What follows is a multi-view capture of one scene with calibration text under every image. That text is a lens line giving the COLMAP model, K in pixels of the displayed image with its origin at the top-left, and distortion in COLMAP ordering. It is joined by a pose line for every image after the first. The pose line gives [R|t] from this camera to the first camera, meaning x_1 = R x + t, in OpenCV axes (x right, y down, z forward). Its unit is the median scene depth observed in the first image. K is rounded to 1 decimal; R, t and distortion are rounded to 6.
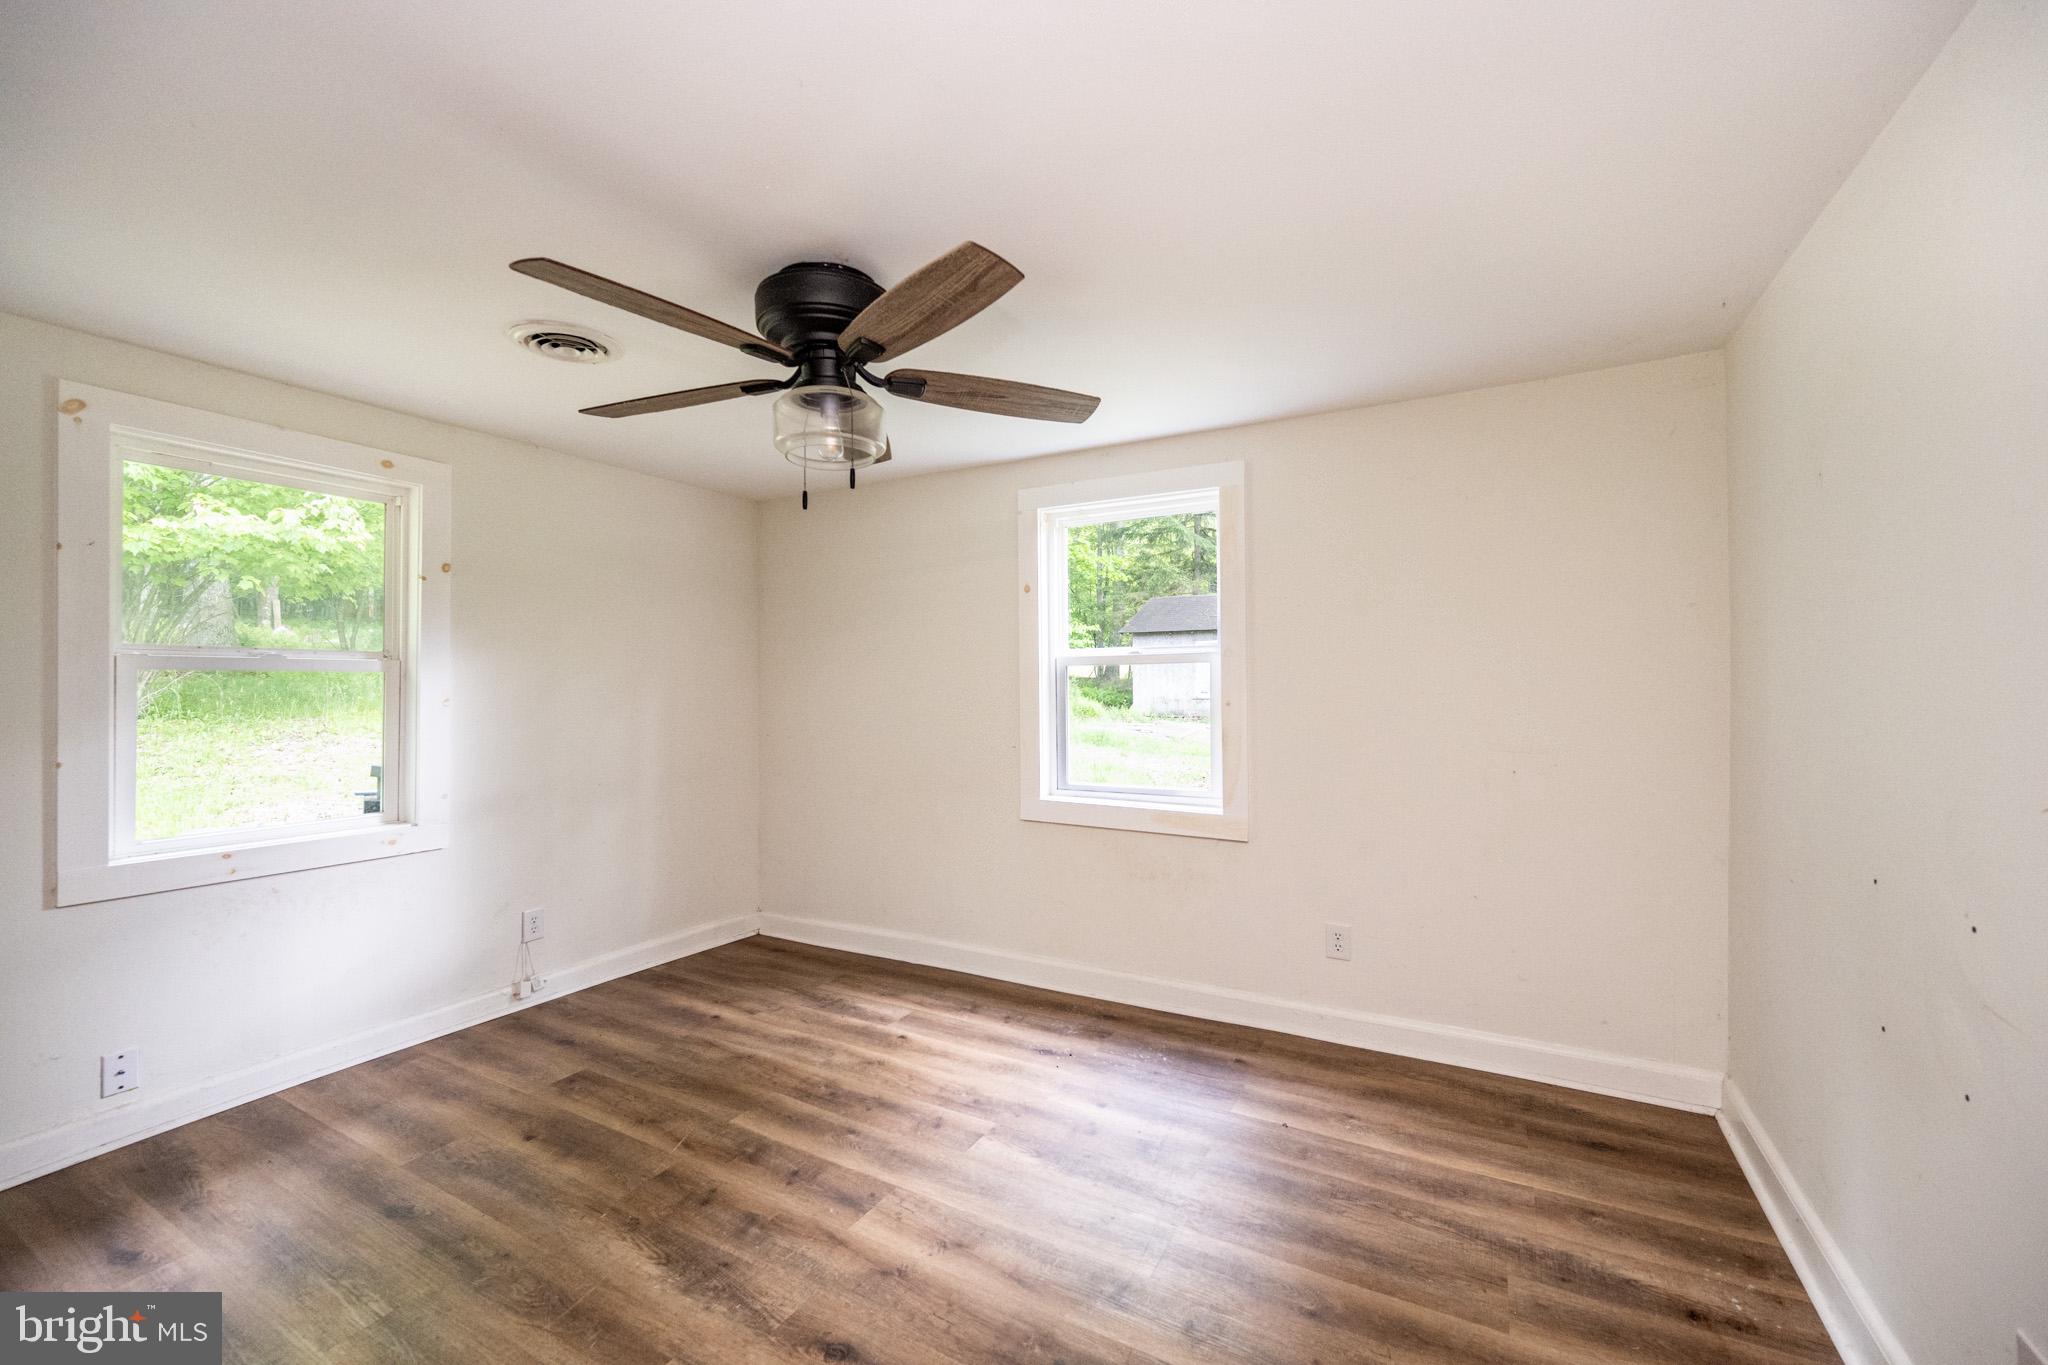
lens RADIAL K [[817.2, 0, 1006.3], [0, 817.2, 683.1], [0, 0, 1]] dist [0.000867, 0.000150]
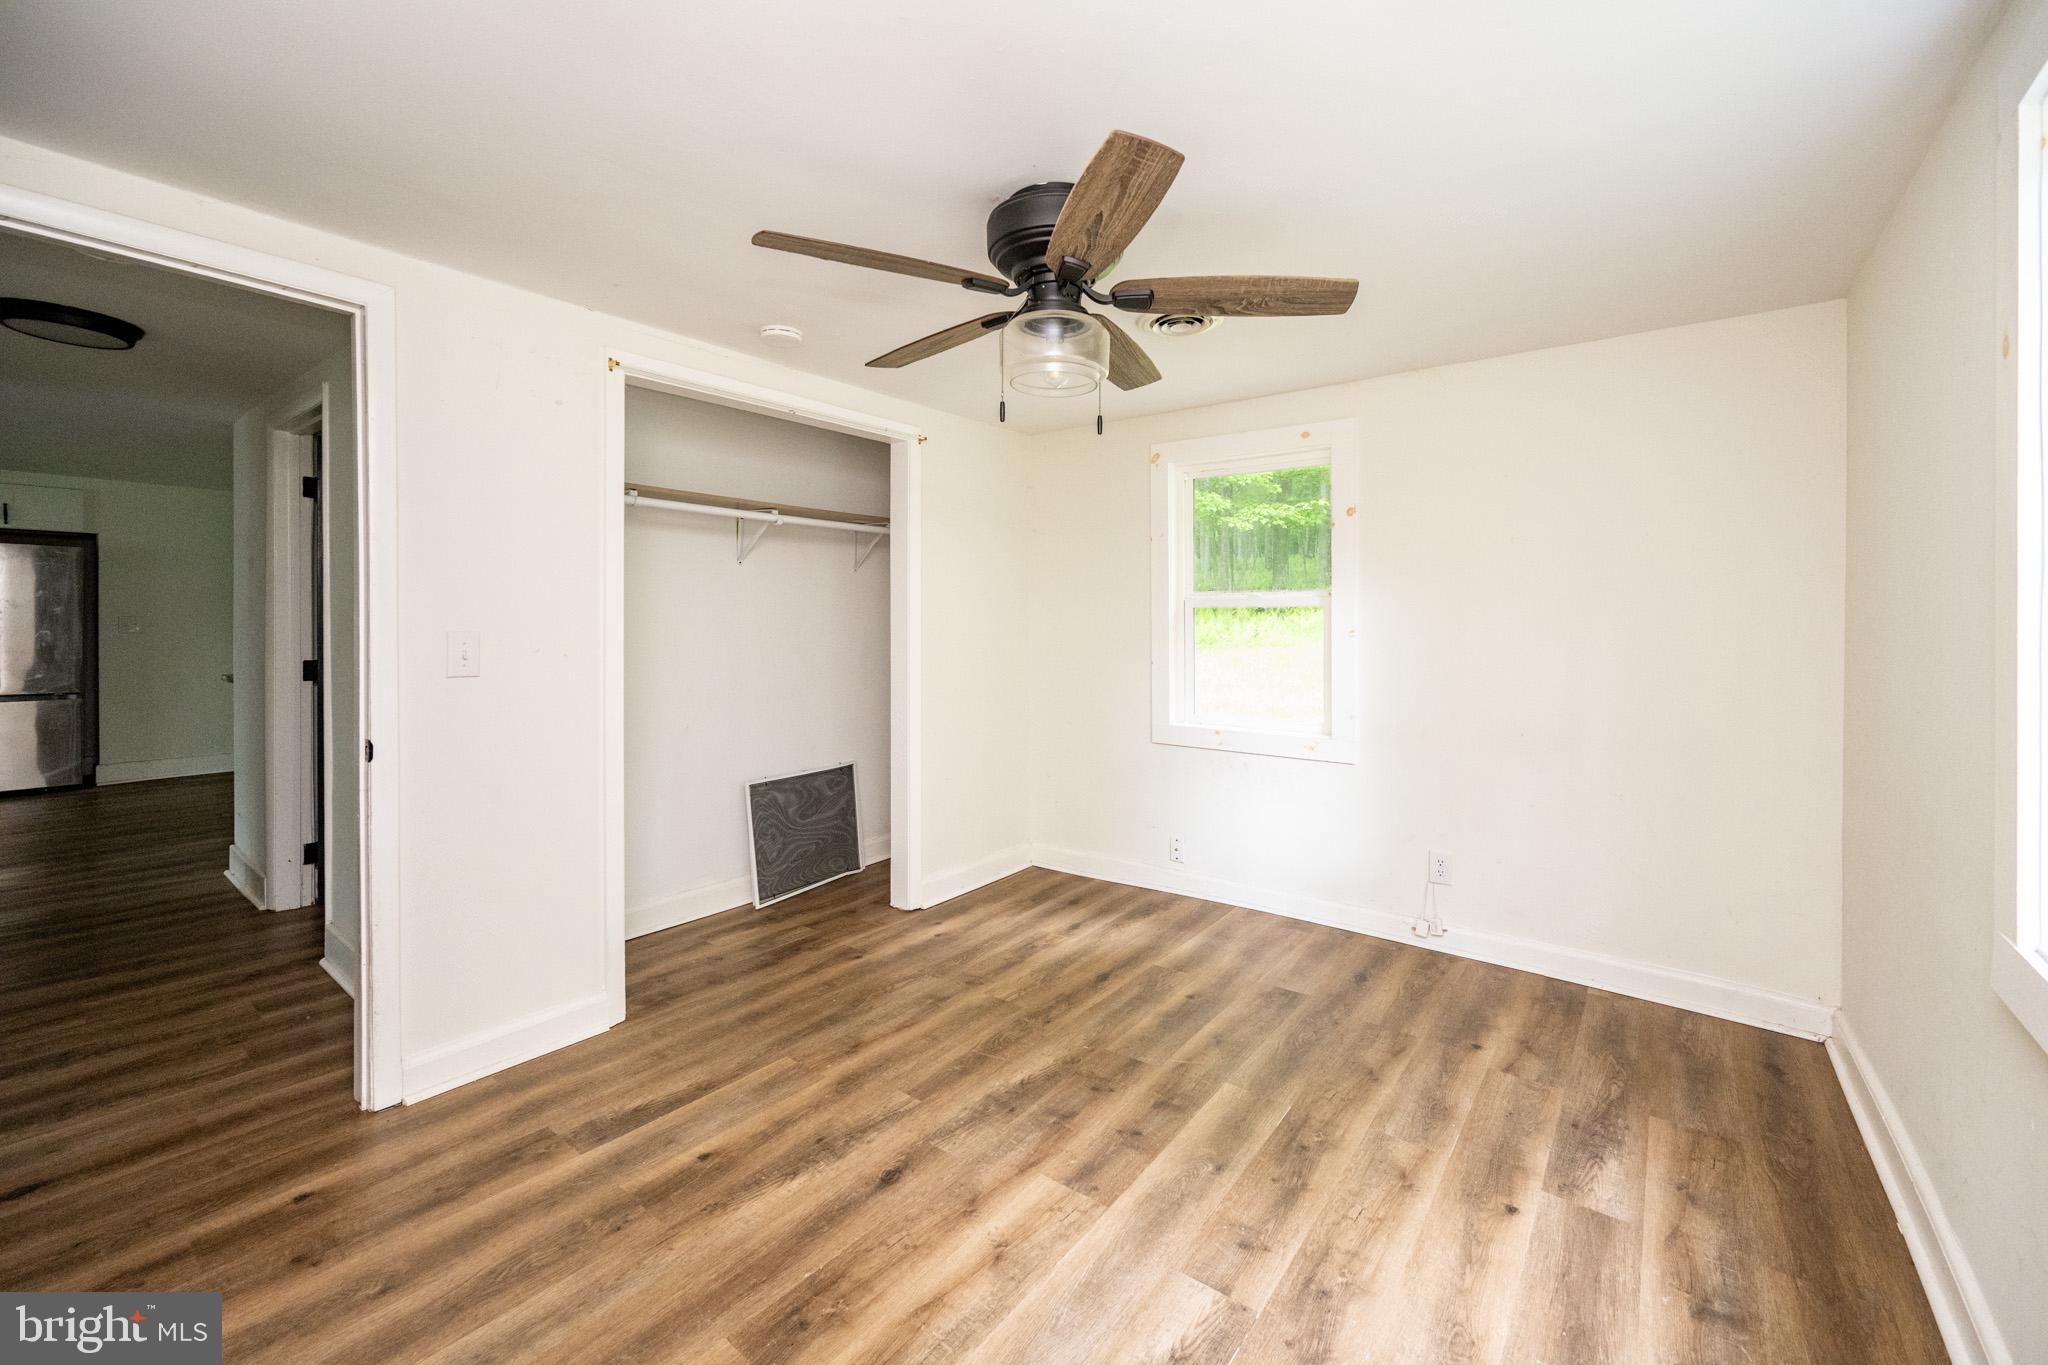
lens RADIAL K [[836.2, 0, 1009.6], [0, 836.2, 631.6], [0, 0, 1]] dist [0.000466, 0.000209]
pose [[-0.143902, 0.017378, -0.989439, 0.614437], [0.005049, 0.999846, 0.016827, 0.000412], [0.989579, -0.002574, -0.143968, 0.859274]]
